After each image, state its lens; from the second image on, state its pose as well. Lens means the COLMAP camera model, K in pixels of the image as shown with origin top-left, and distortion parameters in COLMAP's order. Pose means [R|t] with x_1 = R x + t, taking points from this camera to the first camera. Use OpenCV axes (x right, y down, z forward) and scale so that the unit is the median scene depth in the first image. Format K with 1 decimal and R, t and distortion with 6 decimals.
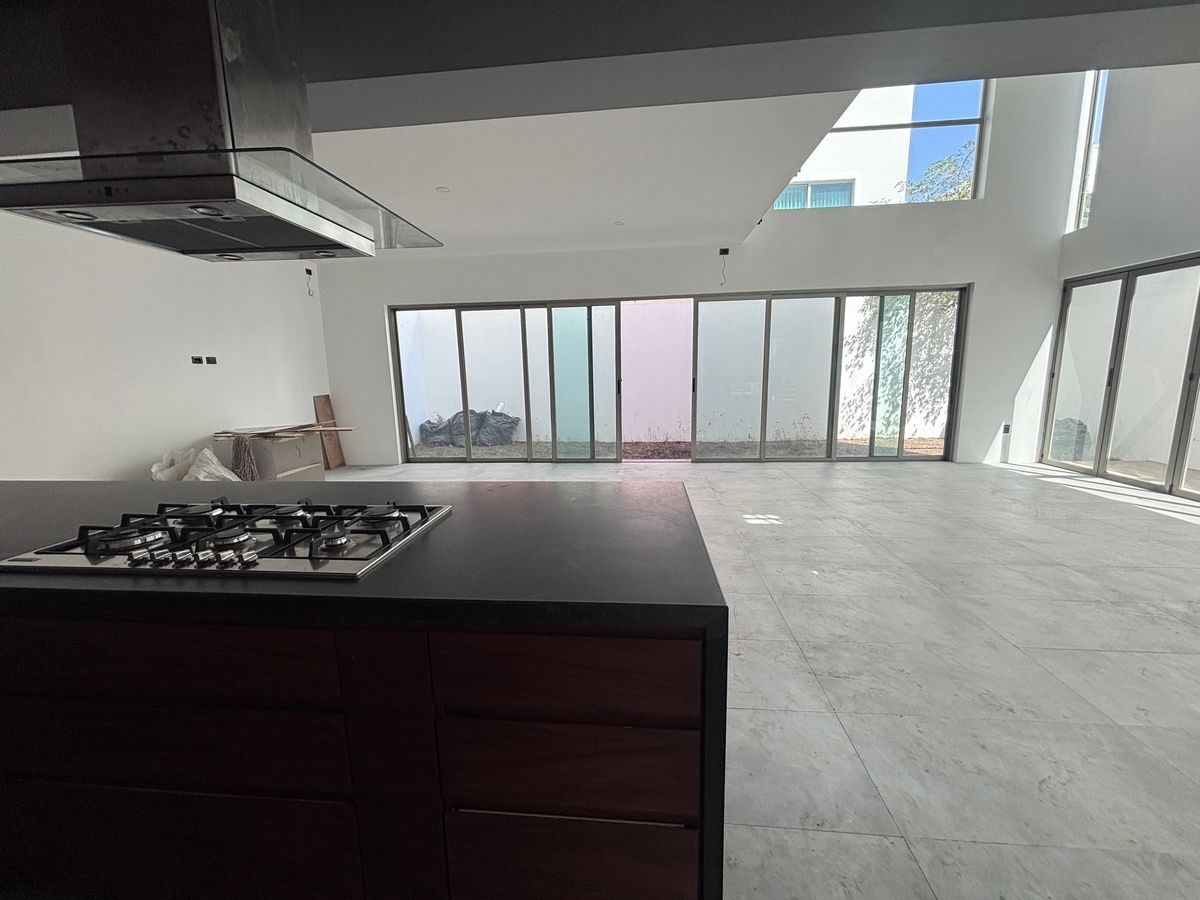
lens RADIAL K [[477.6, 0, 598.7], [0, 477.6, 449.6], [0, 0, 1]] dist [0.001029, -0.000251]
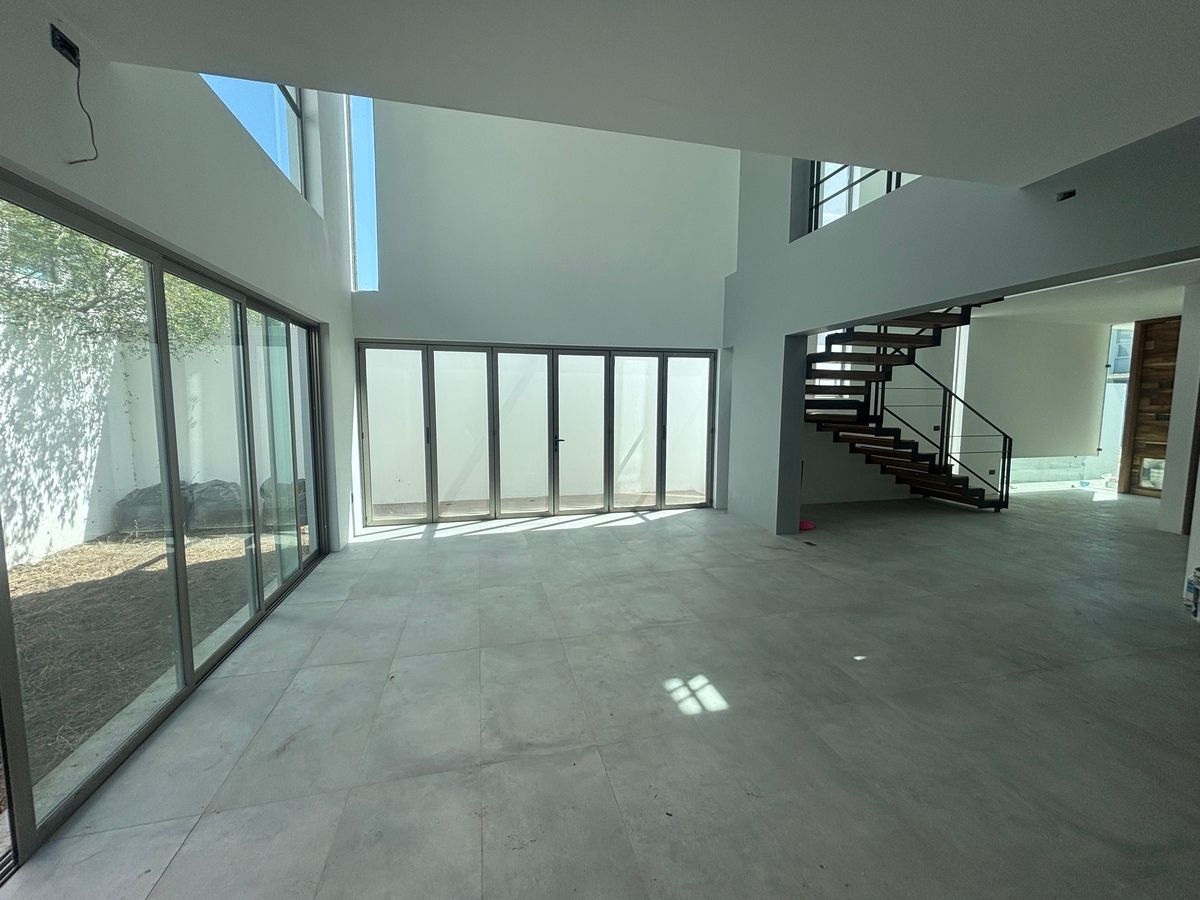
lens RADIAL K [[477.6, 0, 593.1], [0, 477.6, 447.1], [0, 0, 1]] dist [0.001029, -0.000251]
pose [[-0.331497, -0.061212, 0.941469, -0.072296], [0.168300, 0.978051, 0.122850, -0.114719], [-0.928324, 0.199174, -0.313918, 0.581839]]
